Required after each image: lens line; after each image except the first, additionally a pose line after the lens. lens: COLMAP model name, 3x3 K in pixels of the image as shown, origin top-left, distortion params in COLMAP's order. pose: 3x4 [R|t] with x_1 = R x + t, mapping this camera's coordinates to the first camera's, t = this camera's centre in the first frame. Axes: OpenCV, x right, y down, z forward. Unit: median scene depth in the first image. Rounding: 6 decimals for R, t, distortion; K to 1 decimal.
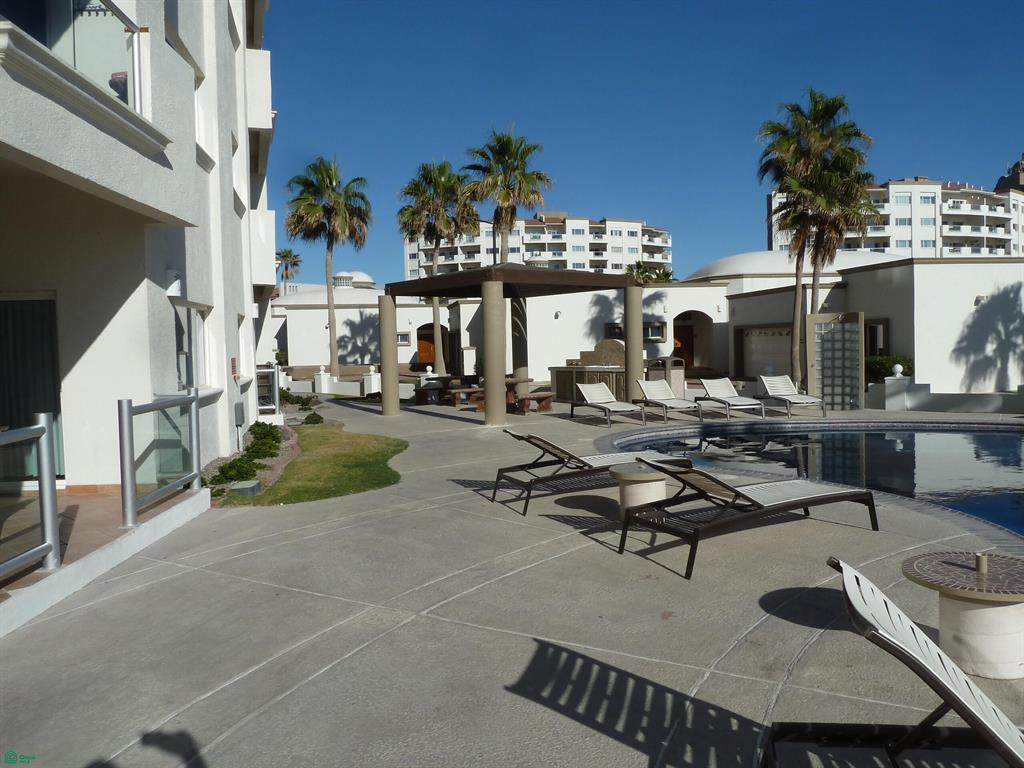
lens RADIAL K [[758.4, 0, 514.7], [0, 758.4, 380.3], [0, 0, 1]] dist [-0.037869, 0.009310]
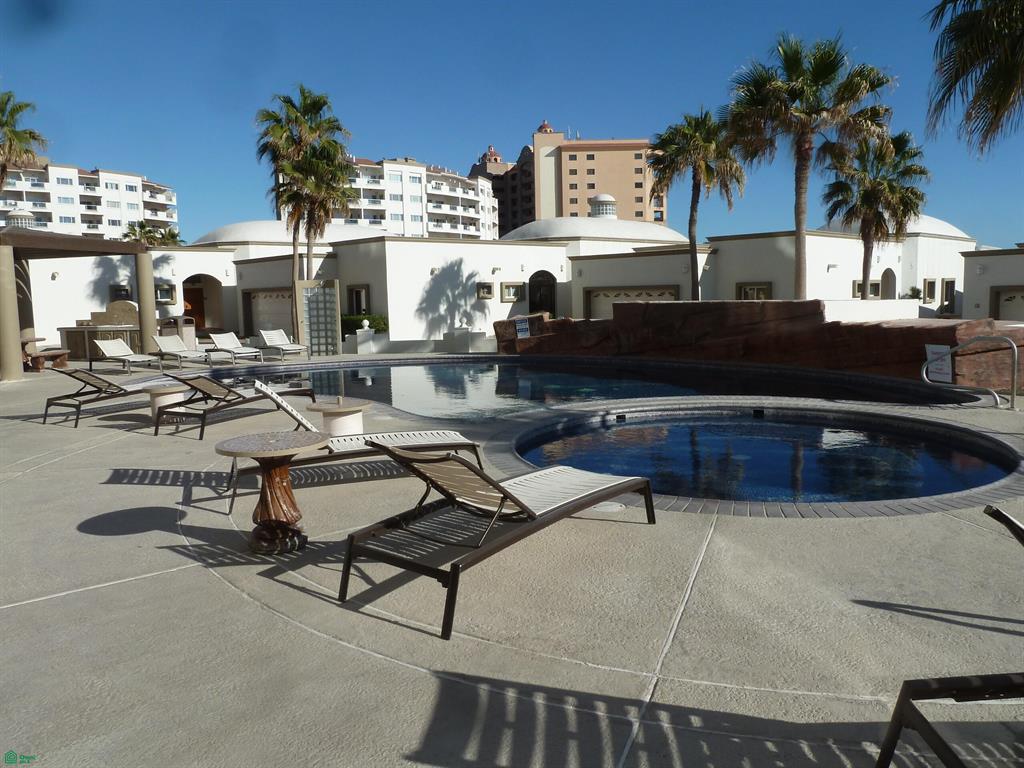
lens RADIAL K [[758.4, 0, 517.5], [0, 758.4, 381.5], [0, 0, 1]] dist [-0.037869, 0.009310]
pose [[0.812485, -0.057287, 0.580161, -0.033145], [0.028221, 0.997858, 0.059010, 0.010520], [-0.582299, -0.031572, 0.812362, -0.156075]]
